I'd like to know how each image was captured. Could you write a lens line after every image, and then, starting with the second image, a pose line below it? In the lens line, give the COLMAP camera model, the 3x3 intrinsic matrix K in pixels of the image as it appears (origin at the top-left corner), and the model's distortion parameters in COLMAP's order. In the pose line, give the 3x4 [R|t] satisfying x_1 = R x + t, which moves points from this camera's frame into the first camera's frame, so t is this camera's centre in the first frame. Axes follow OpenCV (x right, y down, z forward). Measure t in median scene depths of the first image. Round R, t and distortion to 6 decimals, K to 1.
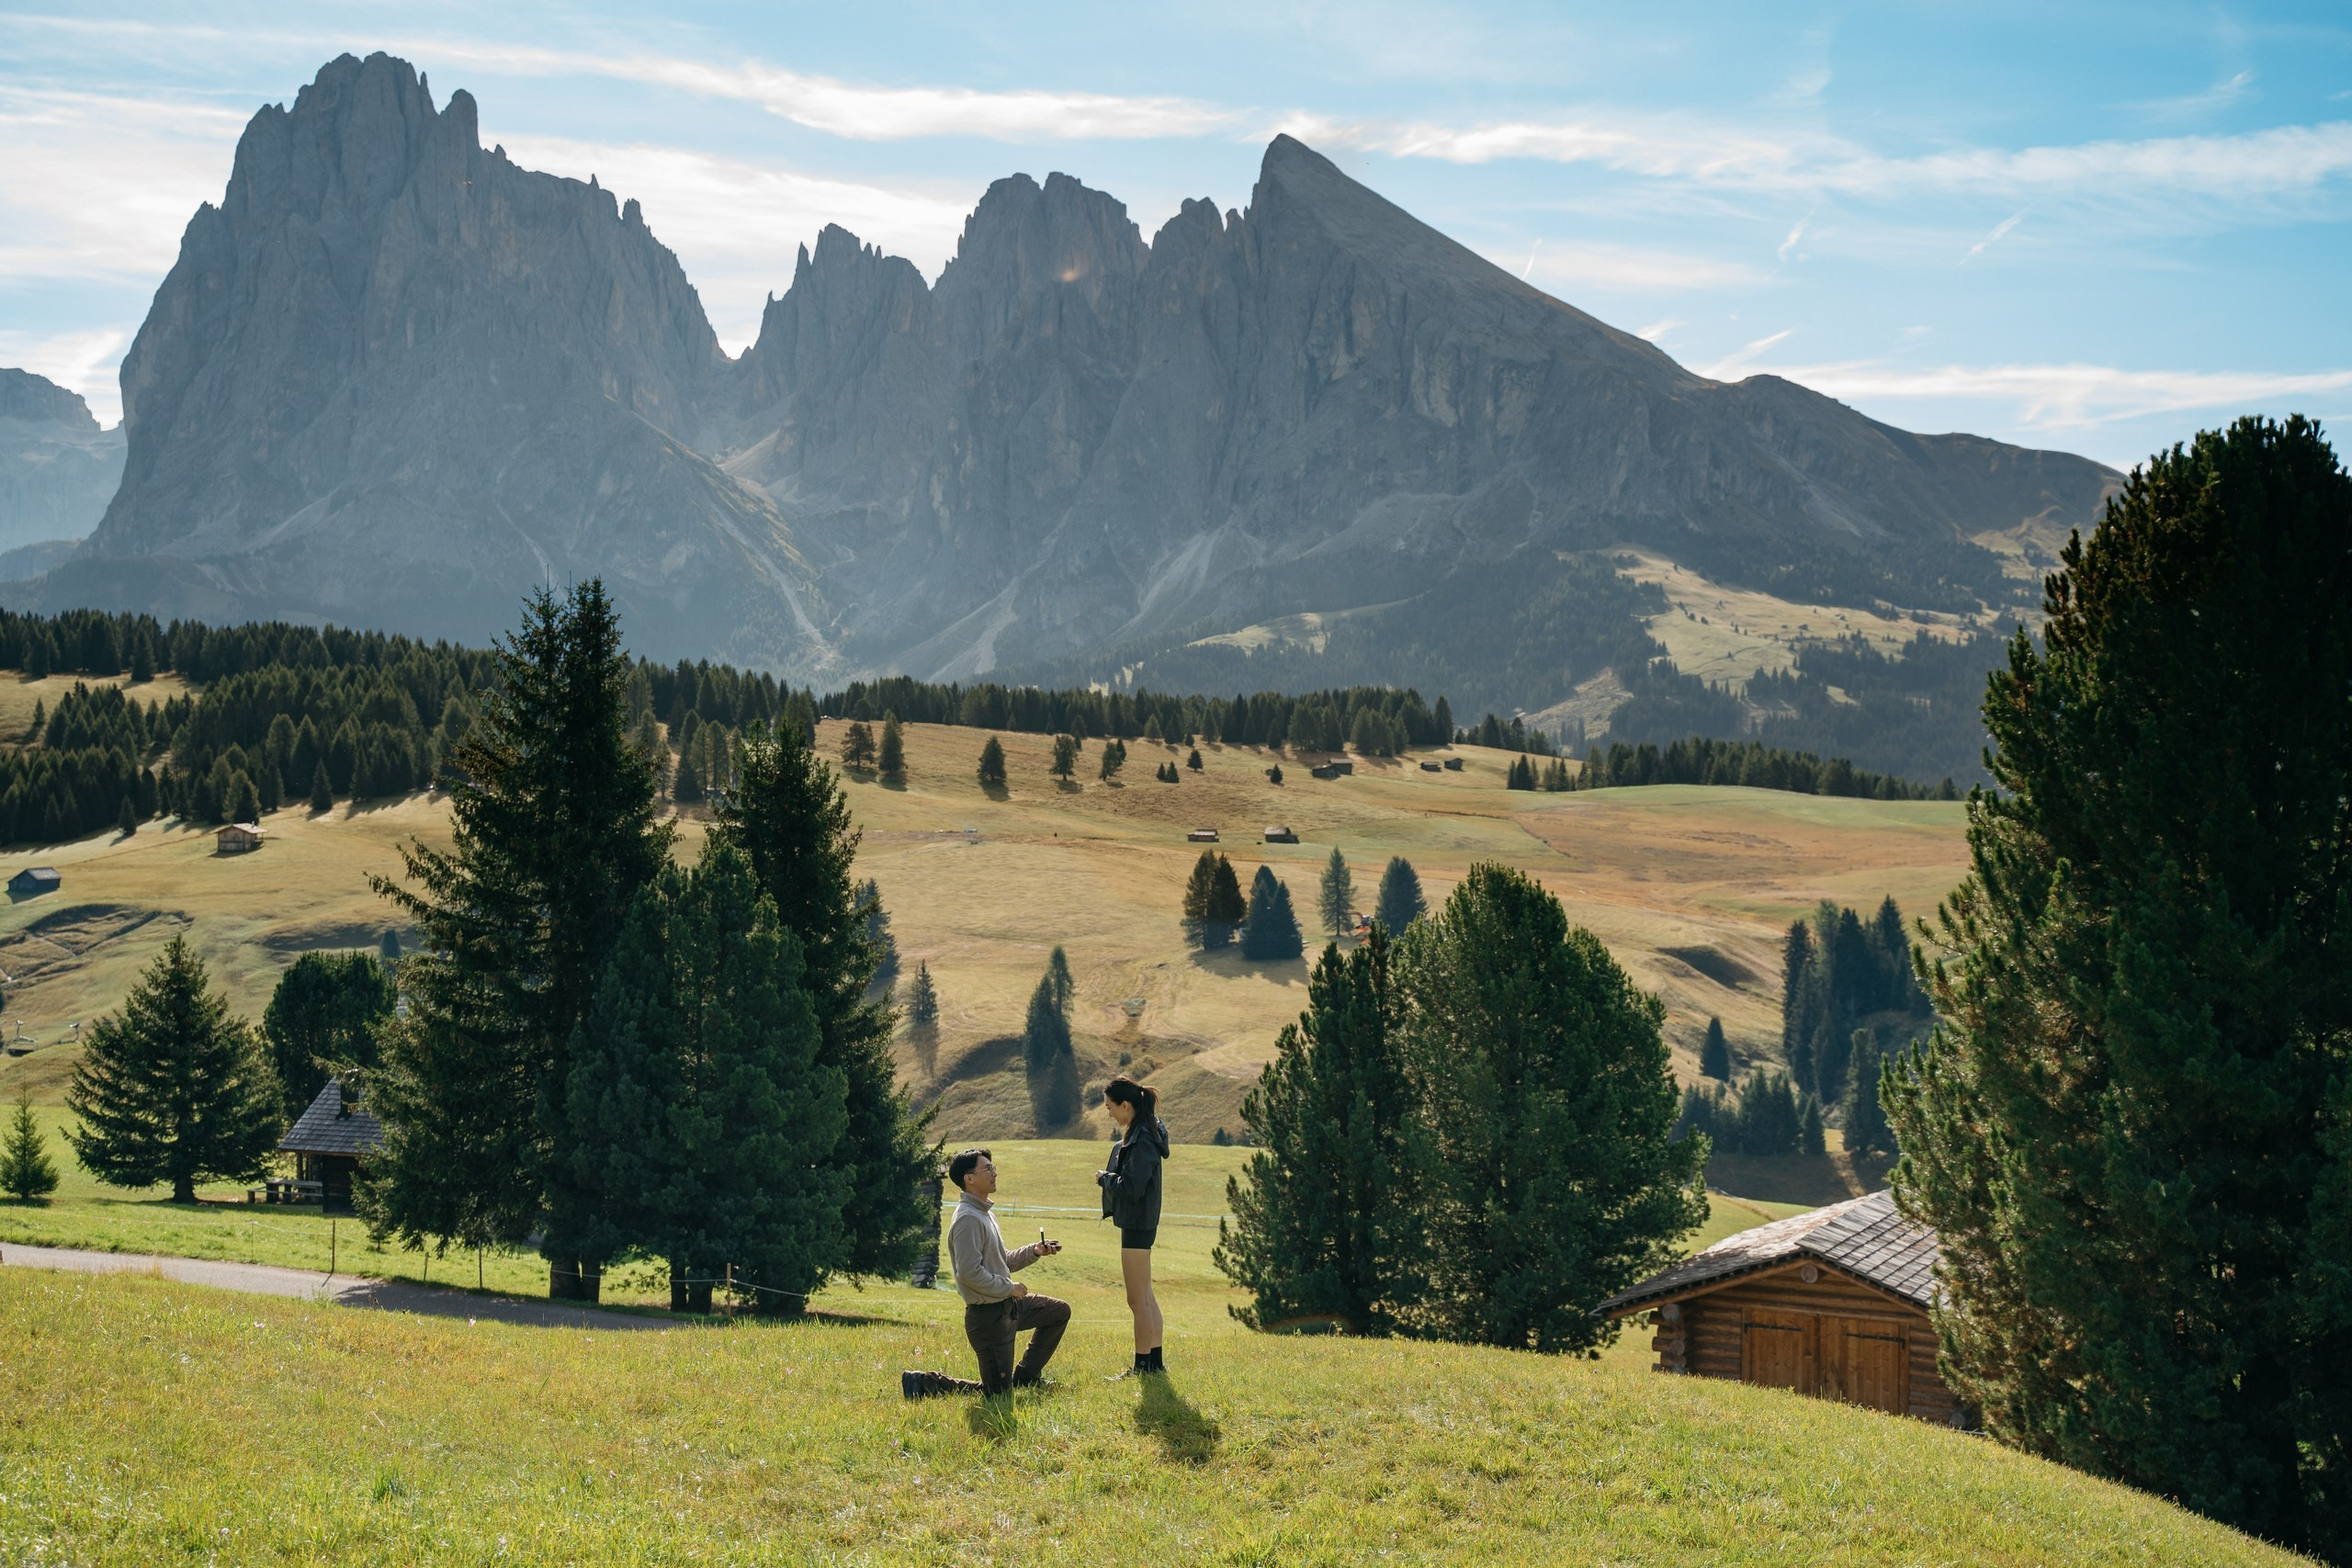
lens RADIAL K [[3329.0, 0, 1196.8], [0, 3329.0, 784.1], [0, 0, 1]] dist [0.114999, 0.000000]
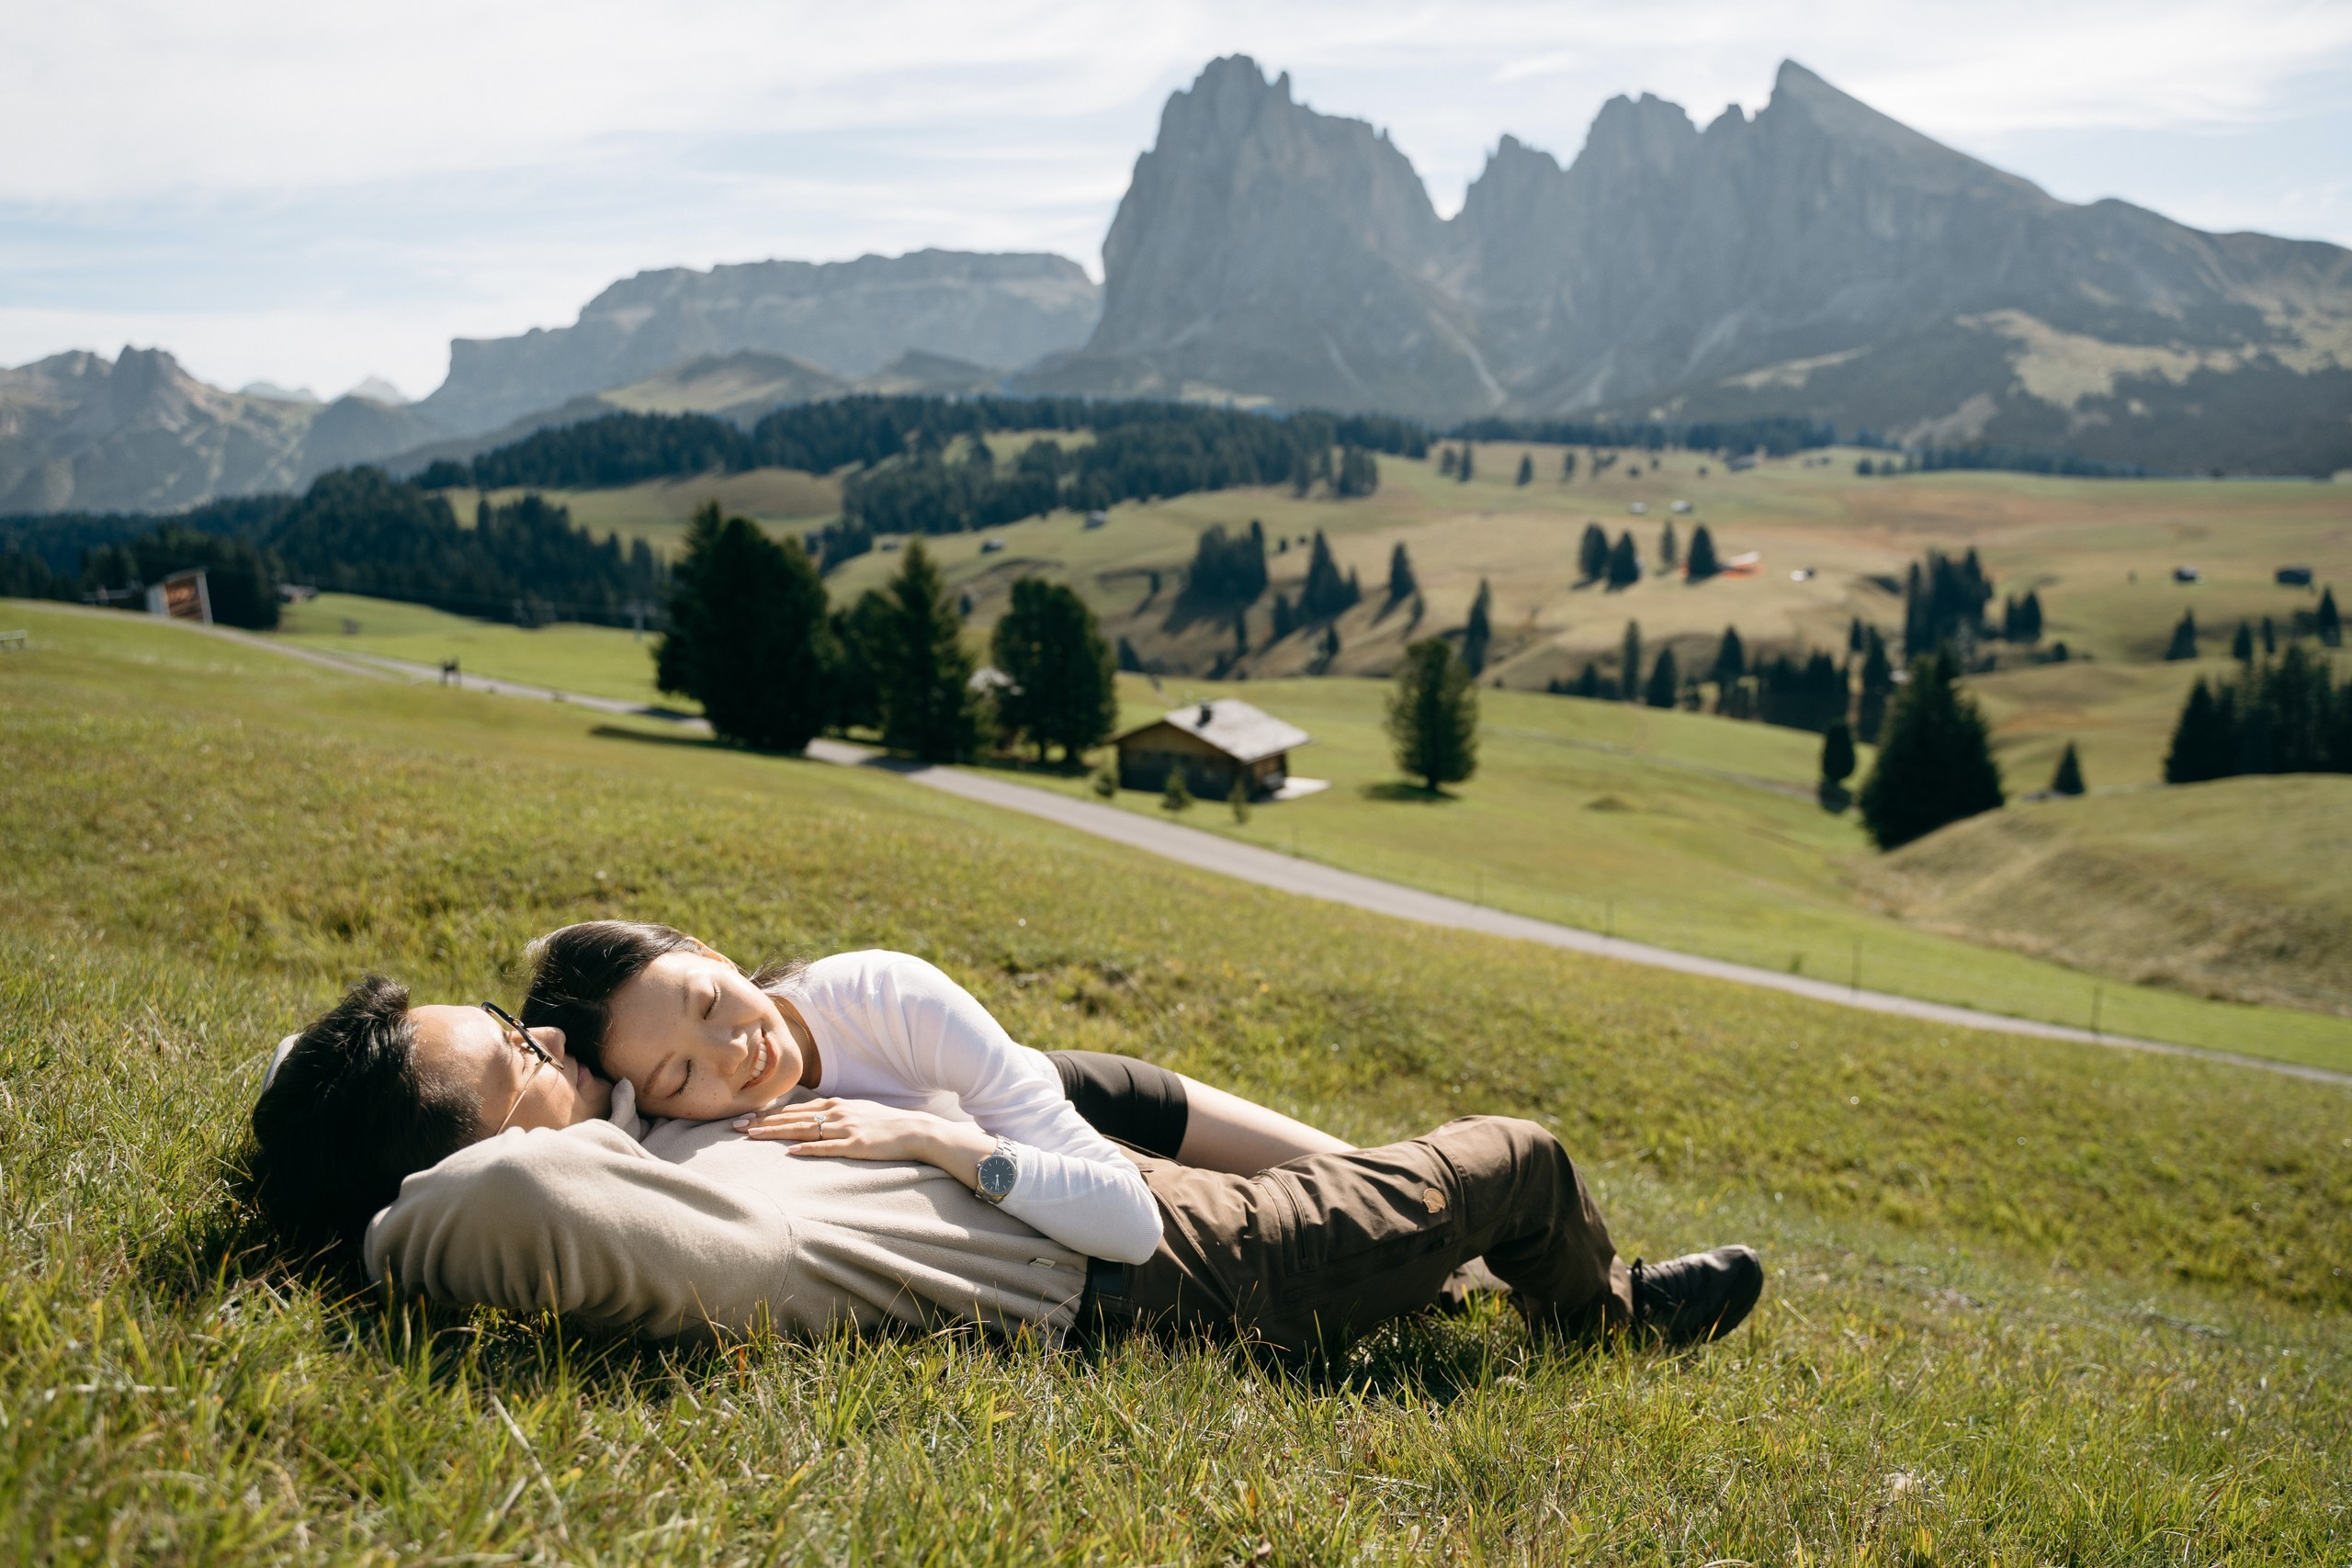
lens RADIAL K [[2039.5, 0, 1184.9], [0, 2039.5, 782.9], [0, 0, 1]] dist [-0.100832, 0.038180]
pose [[0.957163, 0.017906, -0.288995, 0.078451], [0.026487, 0.988486, 0.148973, -0.006220], [0.288335, -0.150246, 0.945669, -0.073961]]
